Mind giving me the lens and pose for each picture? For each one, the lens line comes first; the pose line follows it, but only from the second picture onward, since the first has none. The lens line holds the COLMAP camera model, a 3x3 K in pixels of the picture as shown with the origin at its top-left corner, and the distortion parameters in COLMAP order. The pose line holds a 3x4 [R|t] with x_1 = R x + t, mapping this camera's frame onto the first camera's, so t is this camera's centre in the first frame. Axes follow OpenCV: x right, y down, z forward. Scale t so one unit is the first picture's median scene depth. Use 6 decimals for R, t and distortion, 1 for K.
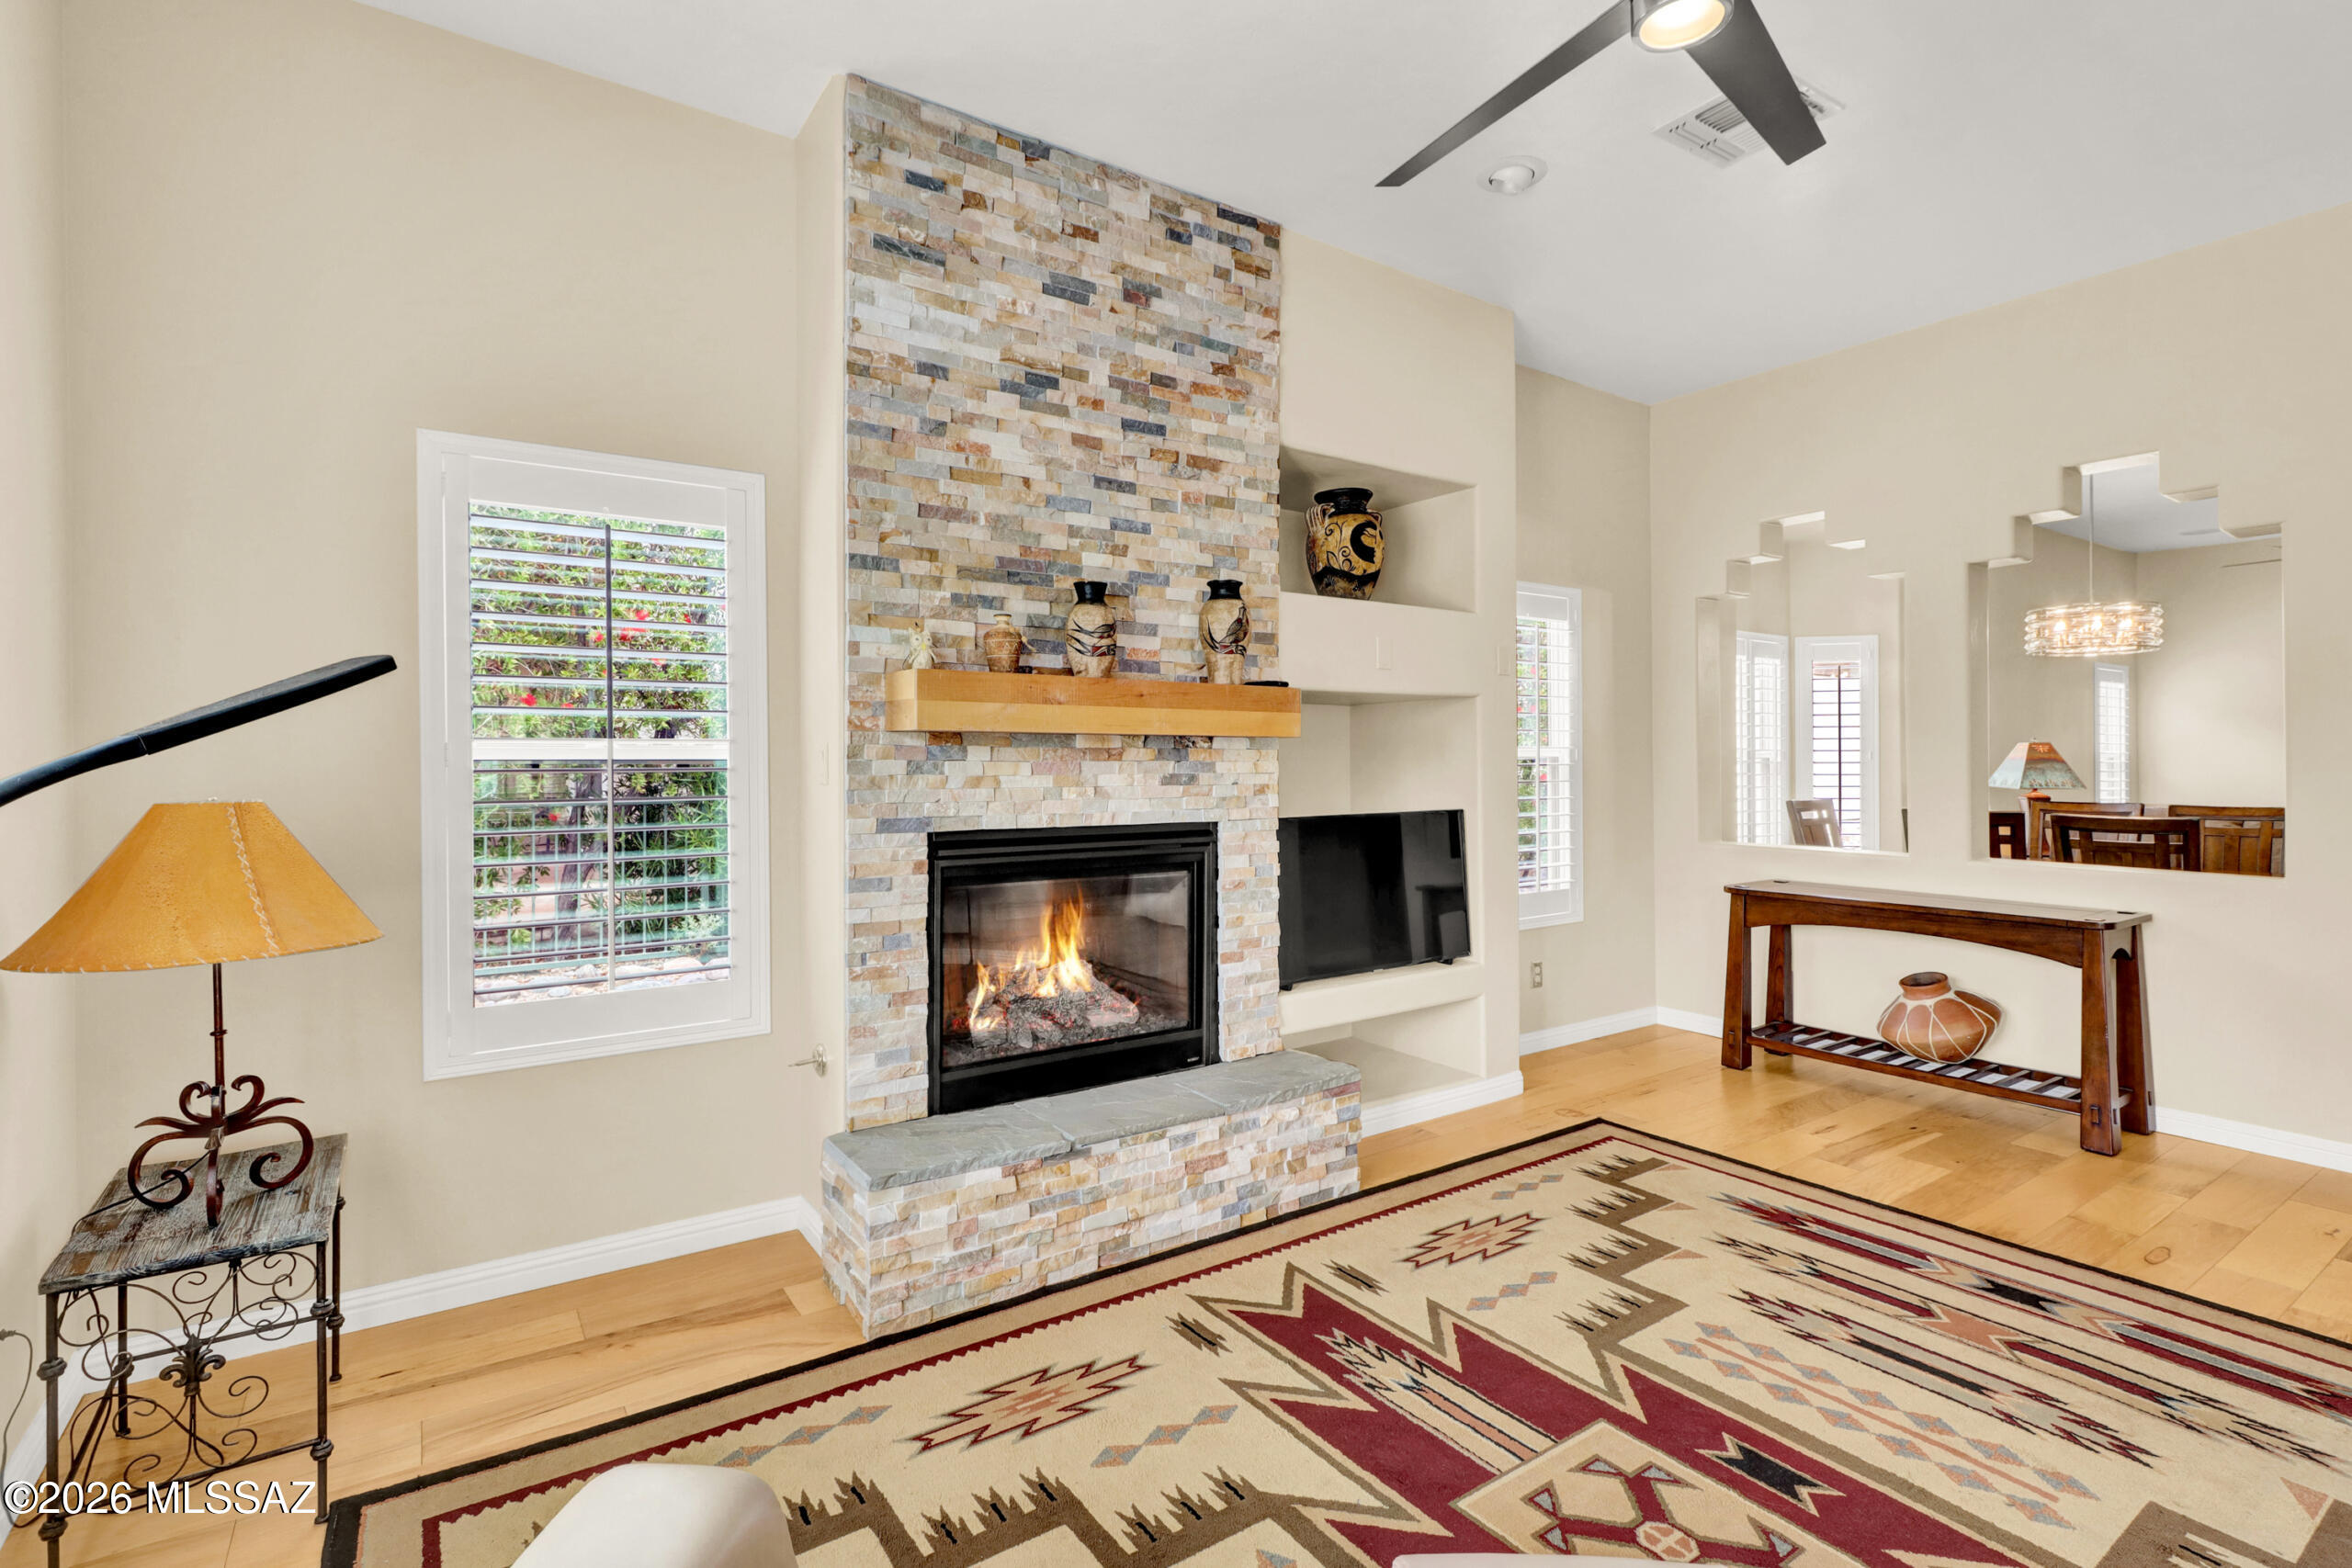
lens RADIAL K [[1102.8, 0, 1178.3], [0, 1102.8, 761.5], [0, 0, 1]] dist [0.001375, -0.001193]
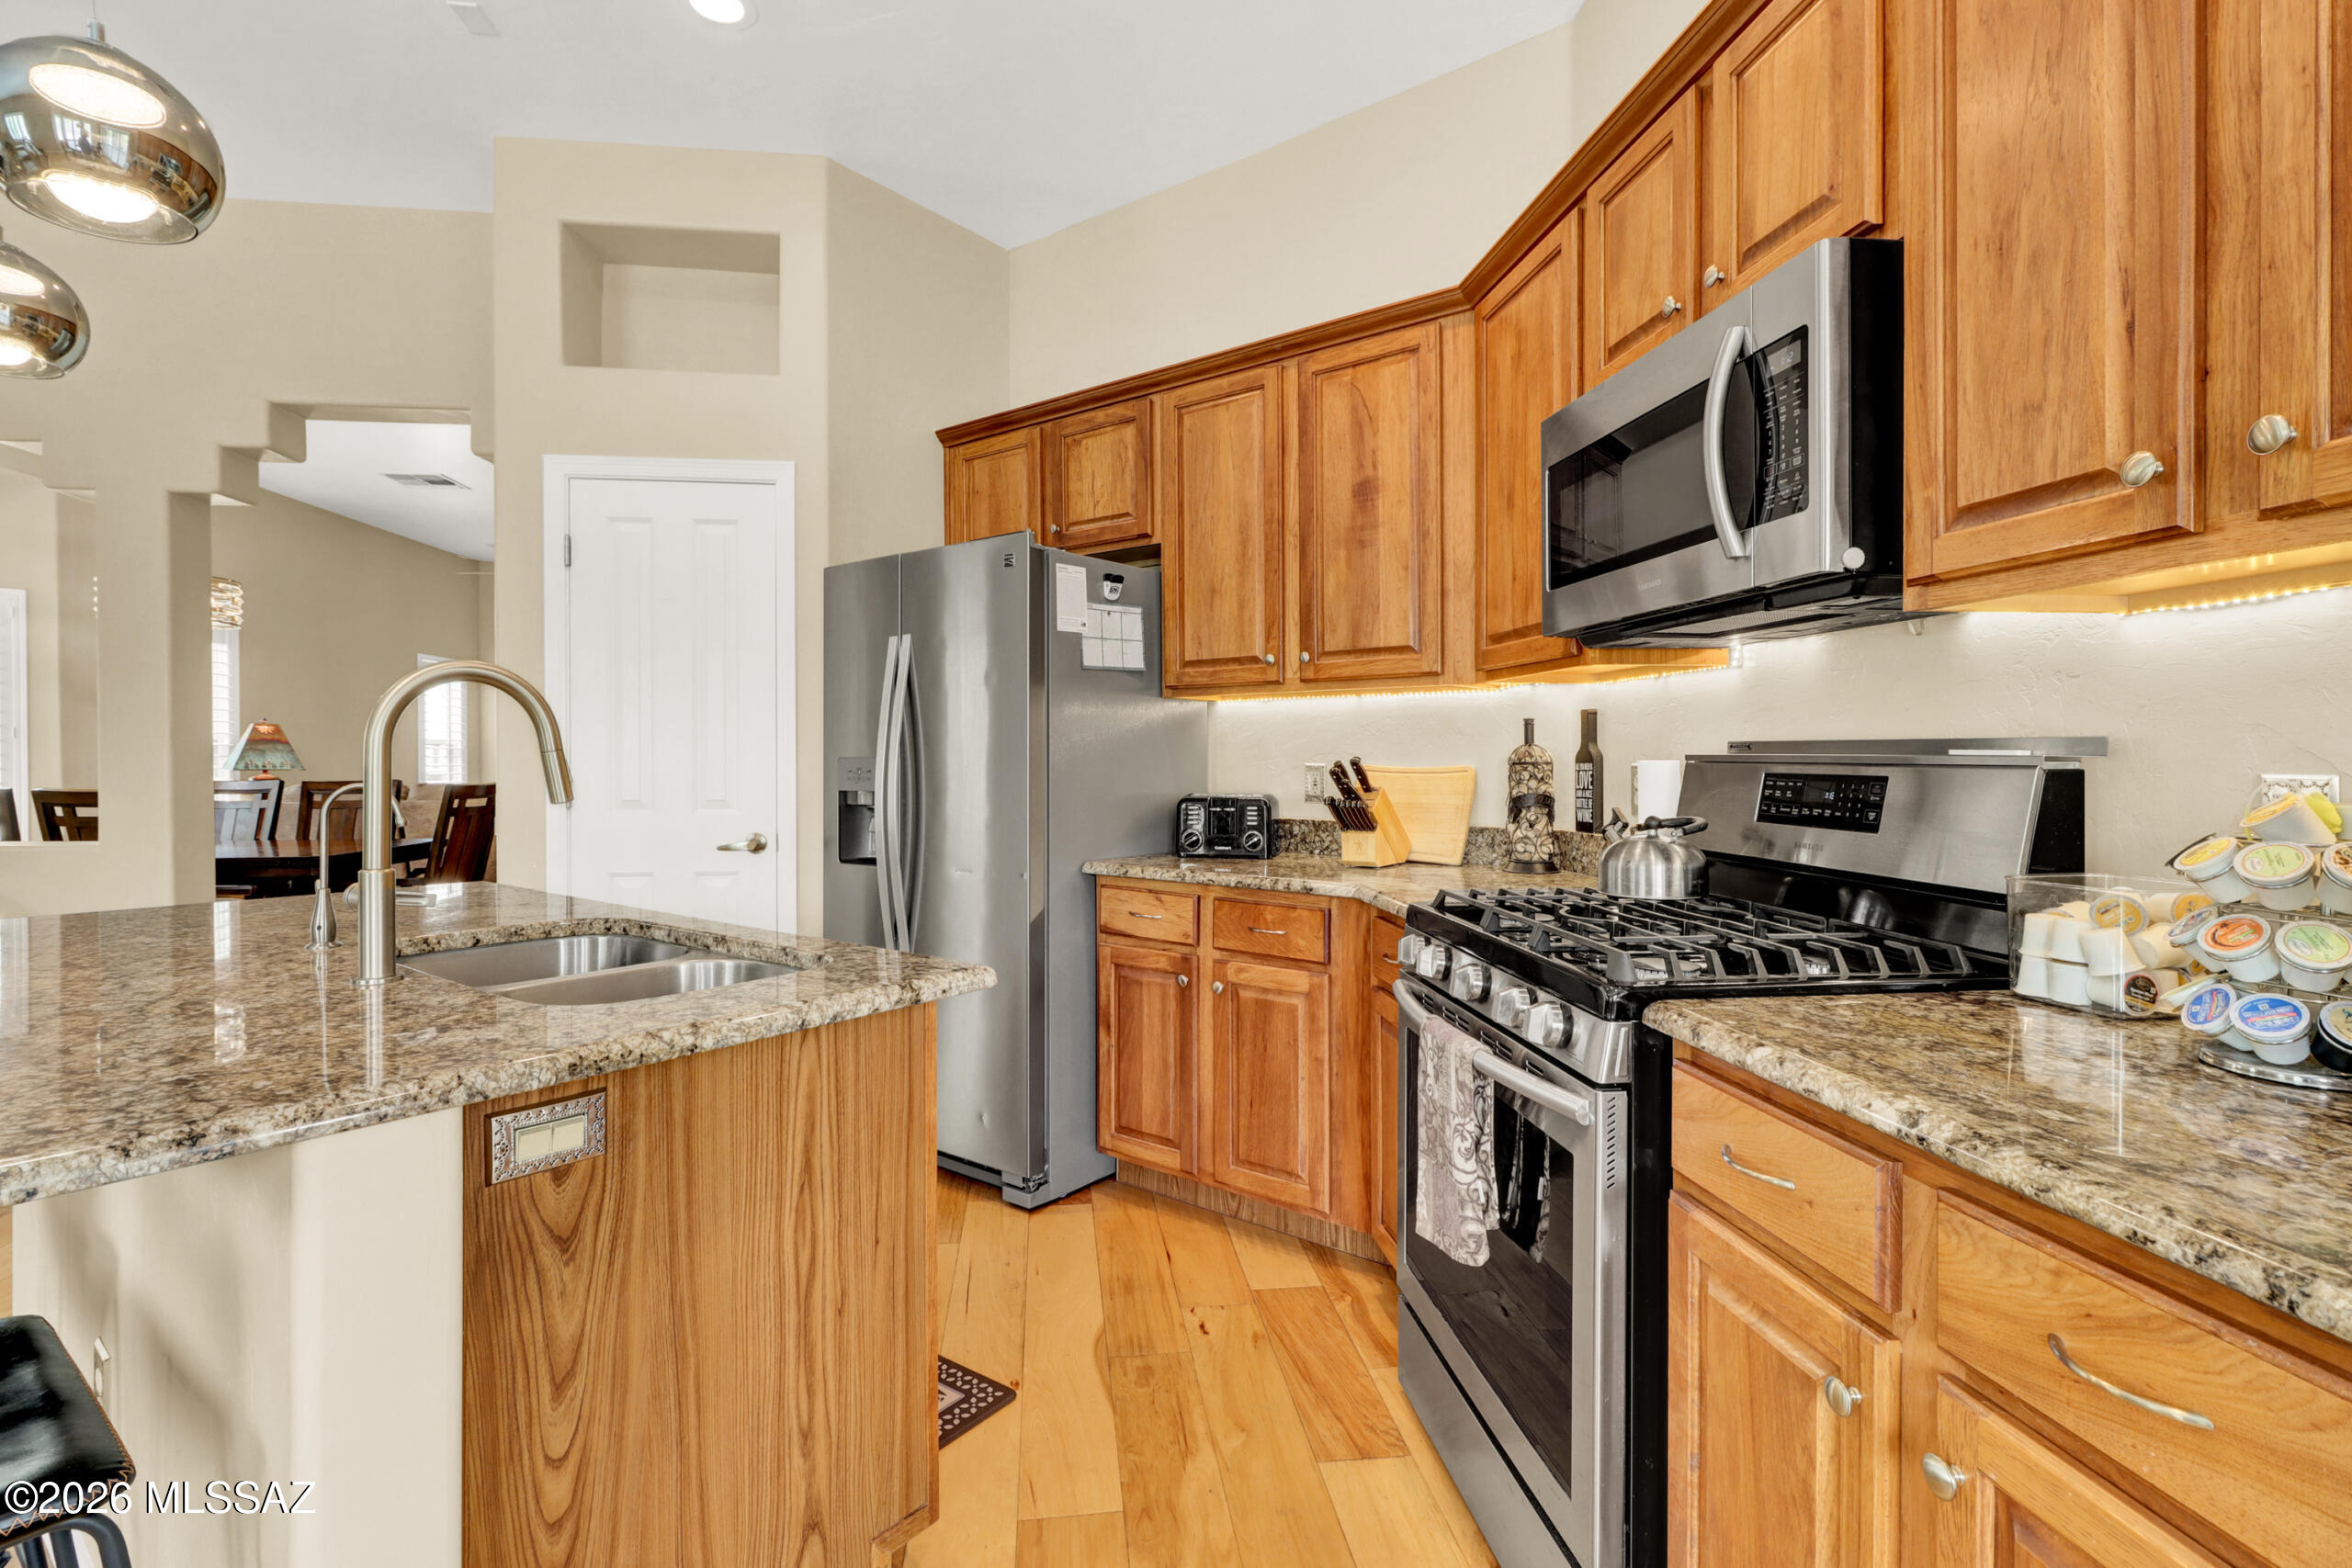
lens RADIAL K [[1102.8, 0, 1164.7], [0, 1102.8, 766.5], [0, 0, 1]] dist [0.001375, -0.001193]
pose [[0.457405, -0.005974, 0.889239, 0.639333], [0.000883, 0.999980, 0.006264, 0.036877], [-0.889258, -0.002080, 0.457401, -0.382541]]
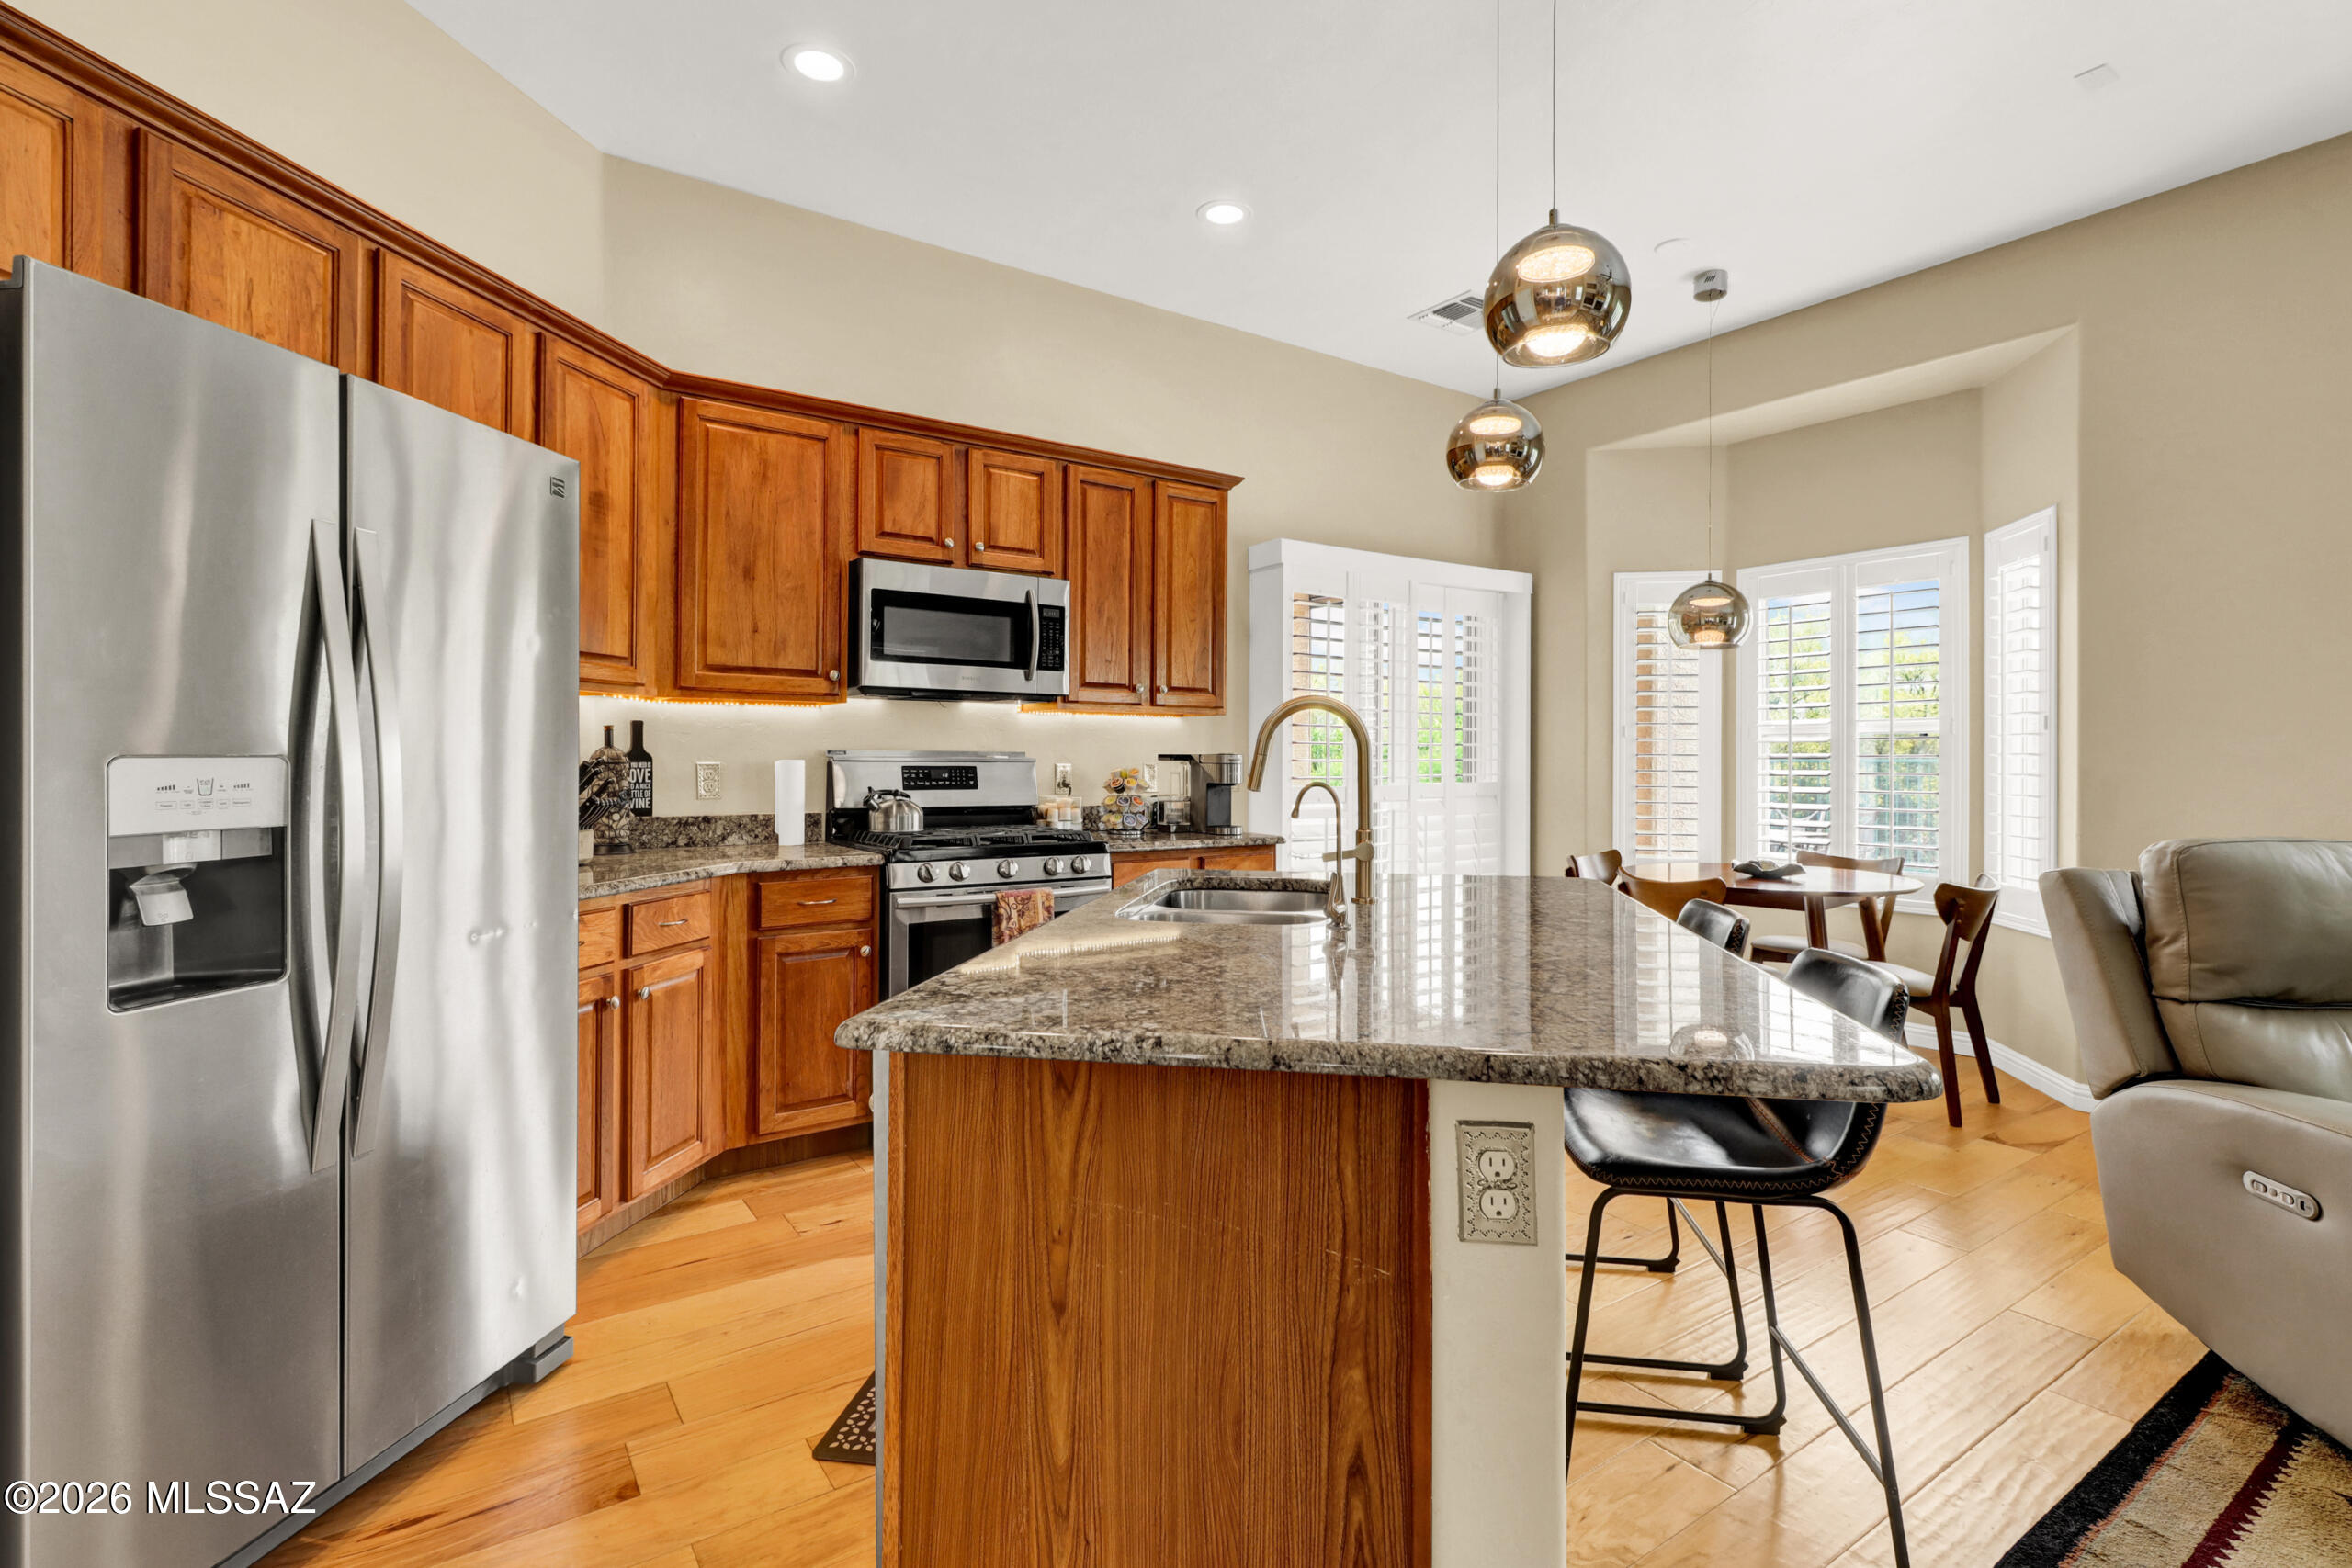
lens RADIAL K [[1102.8, 0, 1156.1], [0, 1102.8, 745.4], [0, 0, 1]] dist [0.001375, -0.001193]
pose [[-0.999994, -0.002522, -0.002436, 1.029426], [-0.002500, 0.999958, -0.008780, 0.032009], [0.002458, -0.008774, -0.999958, 0.787929]]
